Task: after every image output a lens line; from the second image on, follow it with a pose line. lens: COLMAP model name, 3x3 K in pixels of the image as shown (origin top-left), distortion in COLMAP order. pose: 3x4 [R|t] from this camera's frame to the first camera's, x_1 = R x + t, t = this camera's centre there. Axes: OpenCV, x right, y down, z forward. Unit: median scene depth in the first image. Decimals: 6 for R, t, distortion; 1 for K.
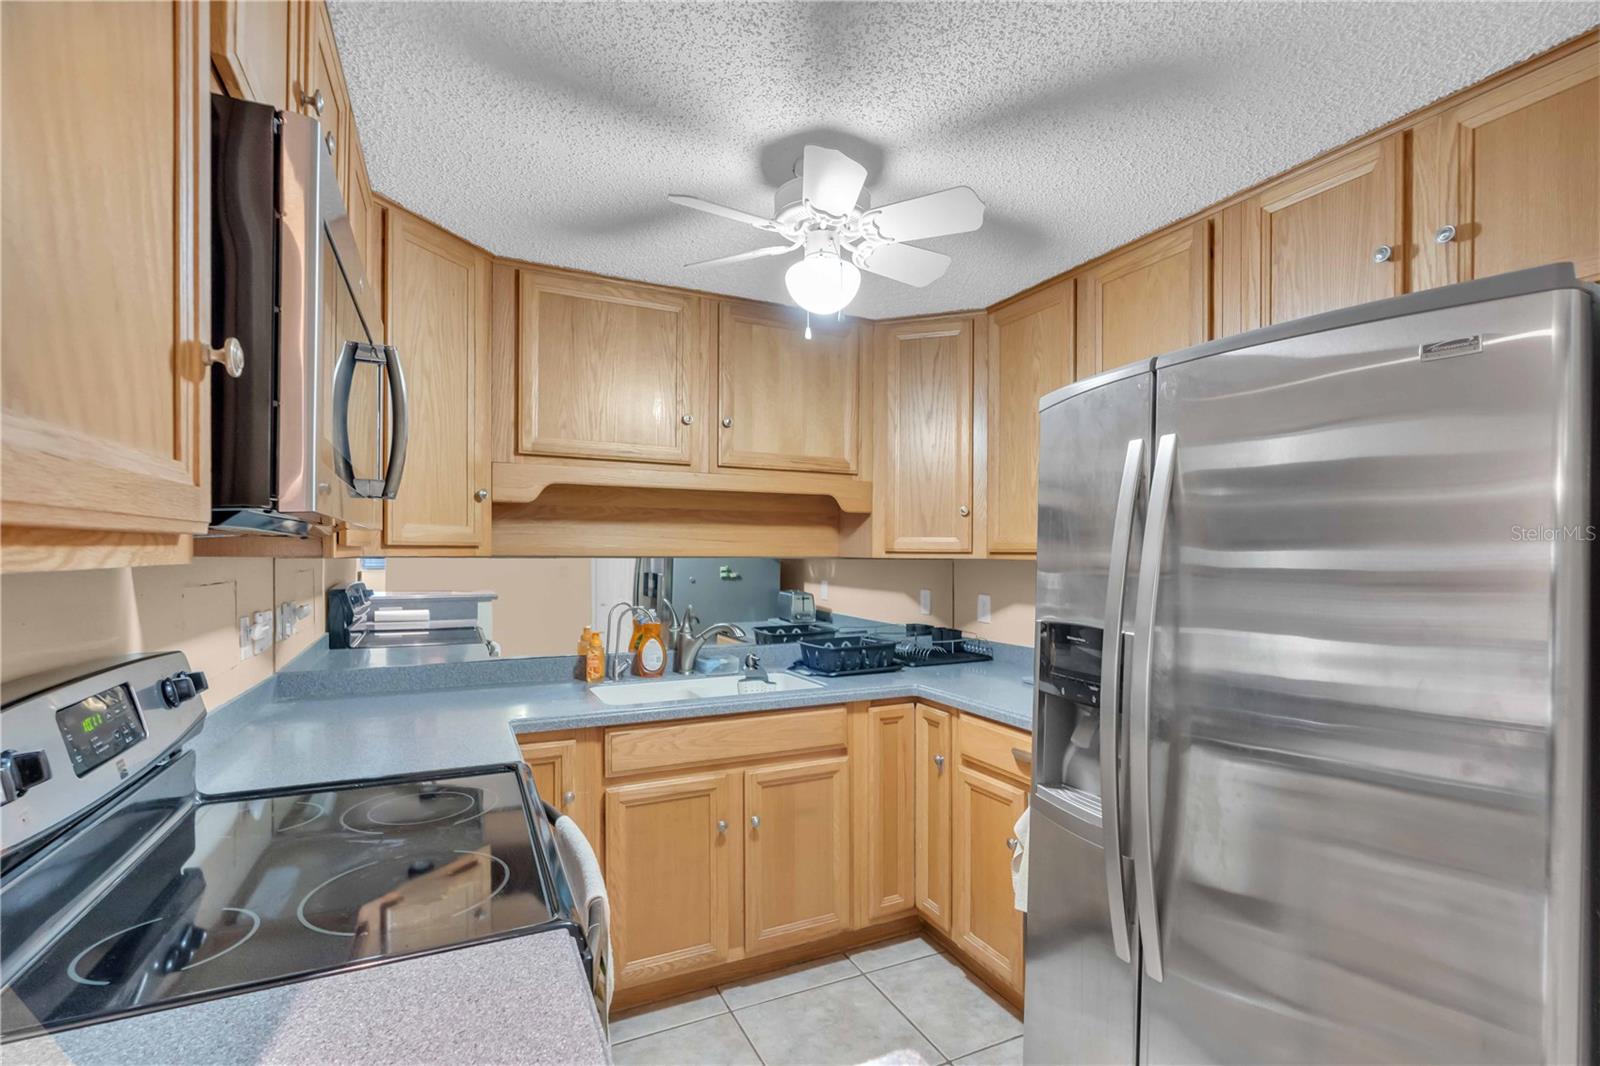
lens RADIAL K [[732.4, 0, 800.9], [0, 732.4, 542.2], [0, 0, 1]] dist [0.001055, -0.000158]
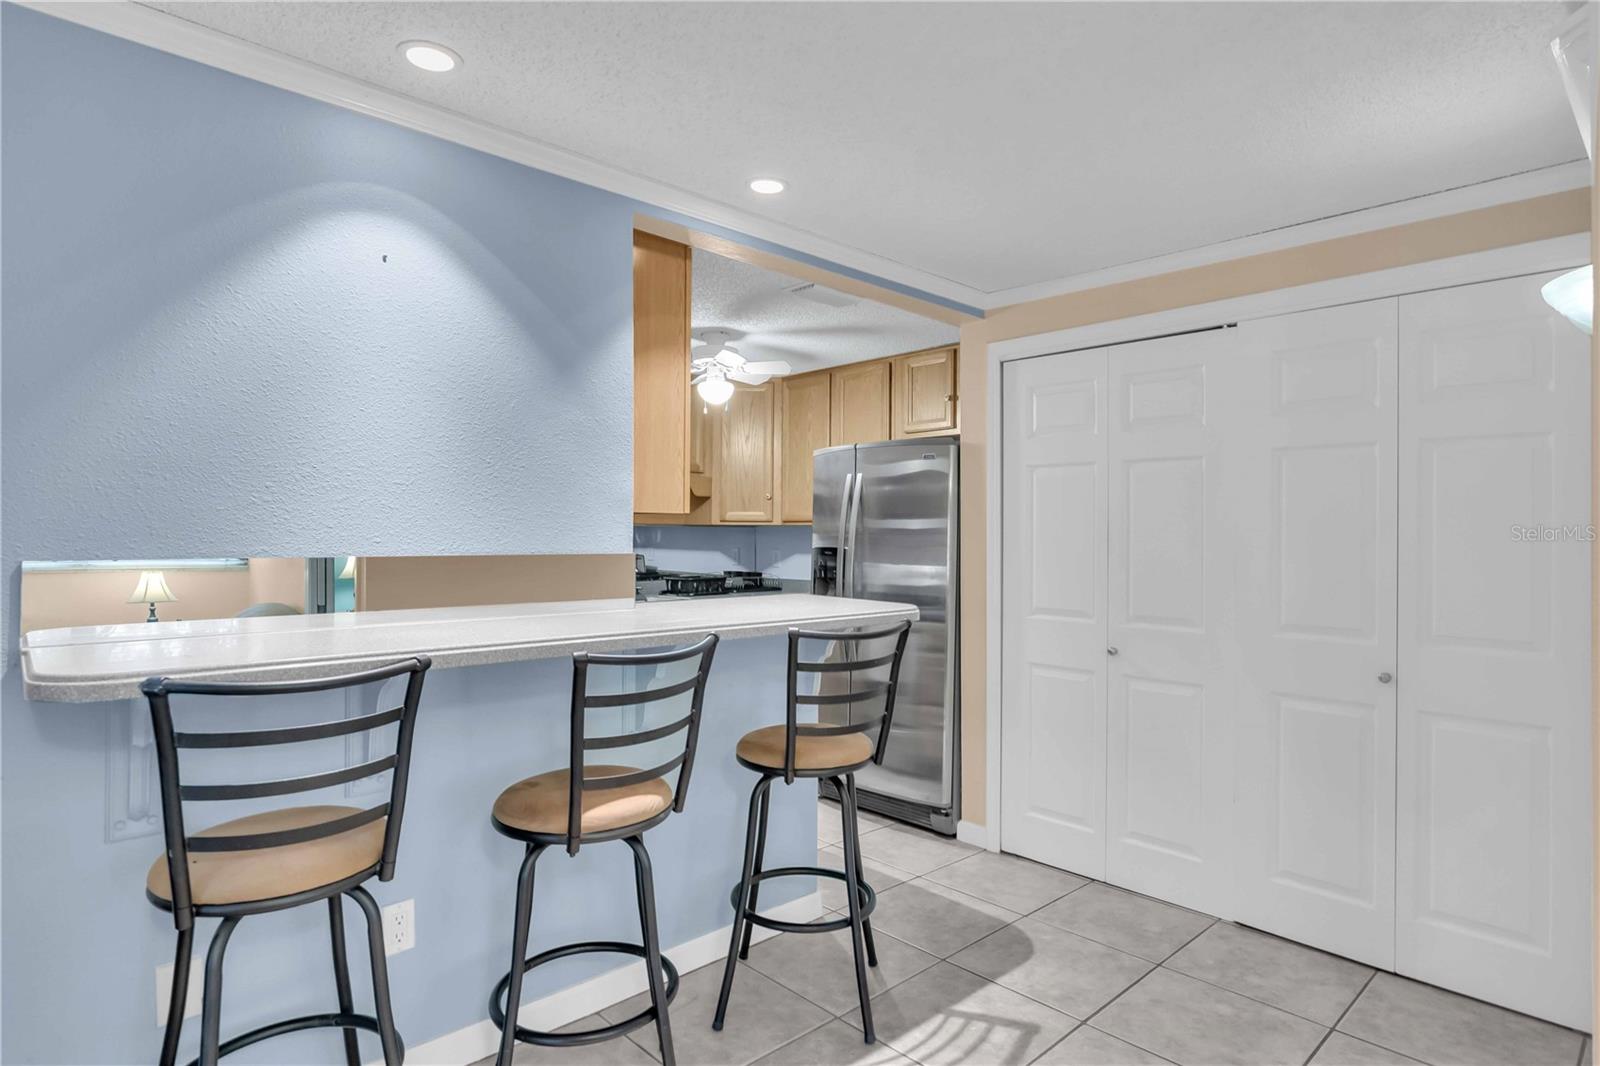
lens RADIAL K [[861.7, 0, 800.8], [0, 861.7, 529.1], [0, 0, 1]] dist [-0.000127, 0.000000]
pose [[0.951613, 0.002127, 0.307291, -0.304606], [-0.005858, 0.999920, 0.011220, 0.008716], [-0.307243, -0.012477, 0.951549, -0.878690]]
